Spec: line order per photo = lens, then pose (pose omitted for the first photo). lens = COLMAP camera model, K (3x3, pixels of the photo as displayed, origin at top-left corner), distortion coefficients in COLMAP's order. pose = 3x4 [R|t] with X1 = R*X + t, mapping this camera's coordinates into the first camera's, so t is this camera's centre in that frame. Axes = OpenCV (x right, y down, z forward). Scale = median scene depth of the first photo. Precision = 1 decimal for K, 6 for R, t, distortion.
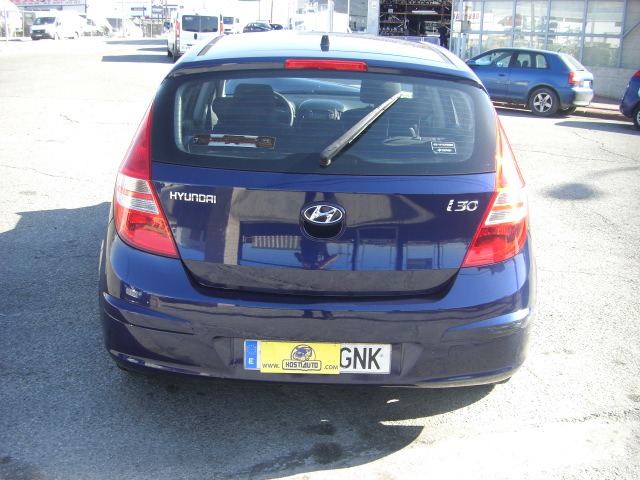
lens RADIAL K [[719.0, 0, 297.4], [0, 719.0, 271.7], [0, 0, 1]] dist [-0.212315, 0.248977]
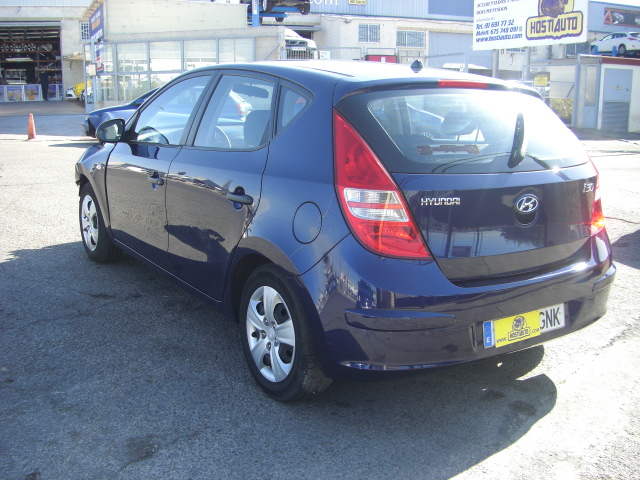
lens RADIAL K [[719.0, 0, 297.4], [0, 719.0, 271.7], [0, 0, 1]] dist [-0.212315, 0.248977]
pose [[0.834255, -0.154027, 0.529428, -0.899312], [0.185981, 0.982527, -0.007215, -0.030204], [-0.519066, 0.104482, 0.848324, 0.191696]]
